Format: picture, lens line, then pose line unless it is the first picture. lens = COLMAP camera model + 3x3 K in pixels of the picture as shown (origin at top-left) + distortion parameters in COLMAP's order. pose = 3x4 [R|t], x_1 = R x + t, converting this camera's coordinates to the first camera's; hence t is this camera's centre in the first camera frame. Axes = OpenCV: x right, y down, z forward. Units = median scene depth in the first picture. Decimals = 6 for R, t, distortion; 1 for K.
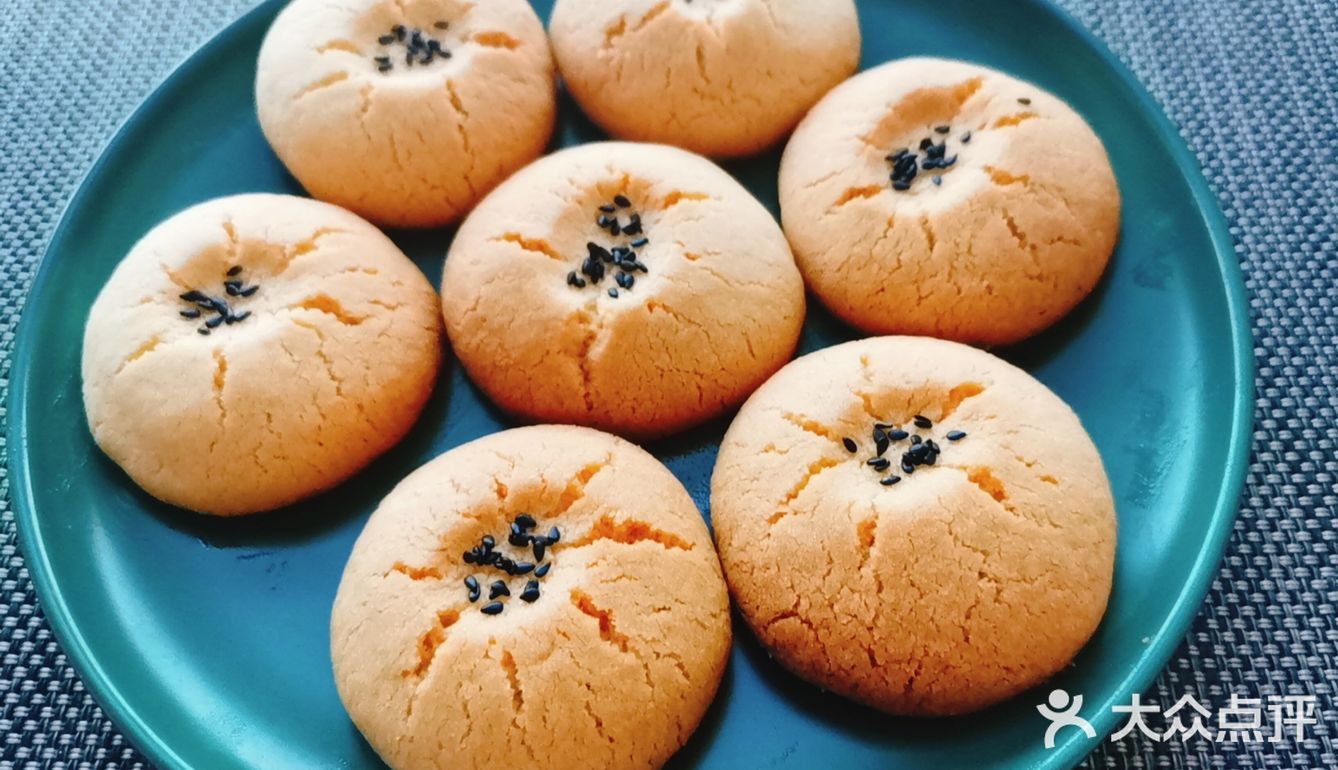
lens RADIAL K [[1146.0, 0, 667.7], [0, 1146.0, 295.7], [0, 0, 1]] dist [0.001217, -0.005877]
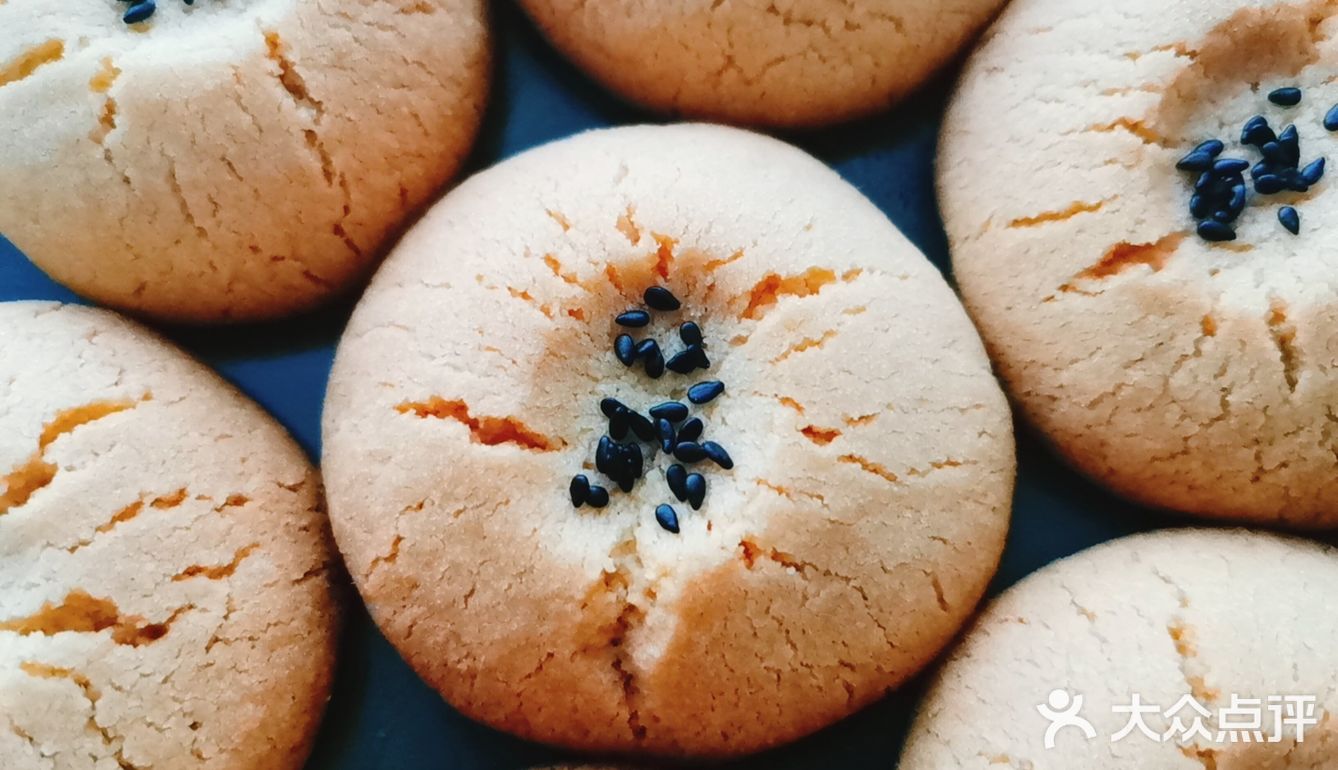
lens RADIAL K [[1196.1, 0, 671.0], [0, 1196.1, 356.6], [0, 0, 1]] dist [0.007203, -0.144217]
pose [[0.995902, -0.081108, 0.040007, -0.061811], [0.064426, 0.946715, 0.315564, -0.235669], [-0.063470, -0.311693, 0.948061, 0.534820]]
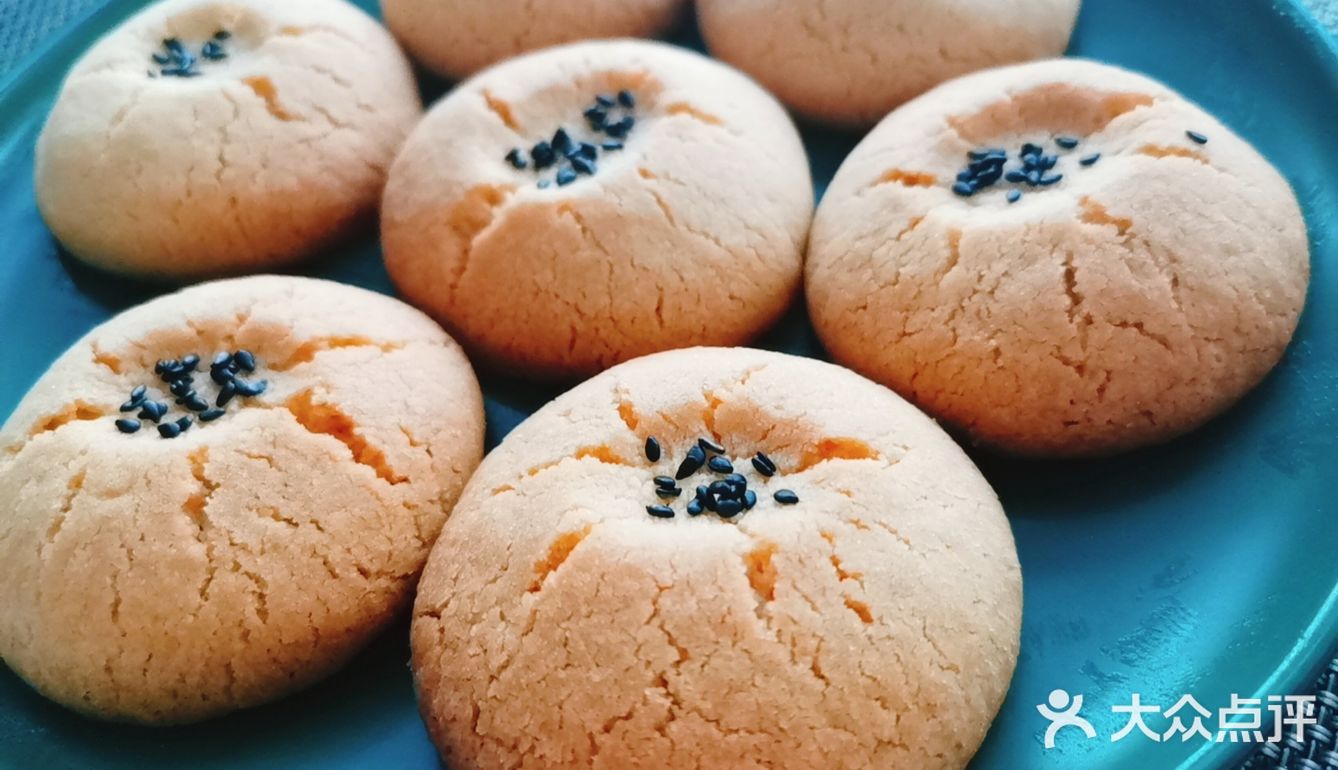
lens RADIAL K [[1146.0, 0, 667.7], [0, 1146.0, 295.7], [0, 0, 1]] dist [0.001217, -0.005877]
pose [[0.851362, 0.352528, -0.388468, 0.364075], [-0.387765, 0.921660, -0.013431, 0.045741], [0.353300, 0.162069, 0.921365, 0.318144]]
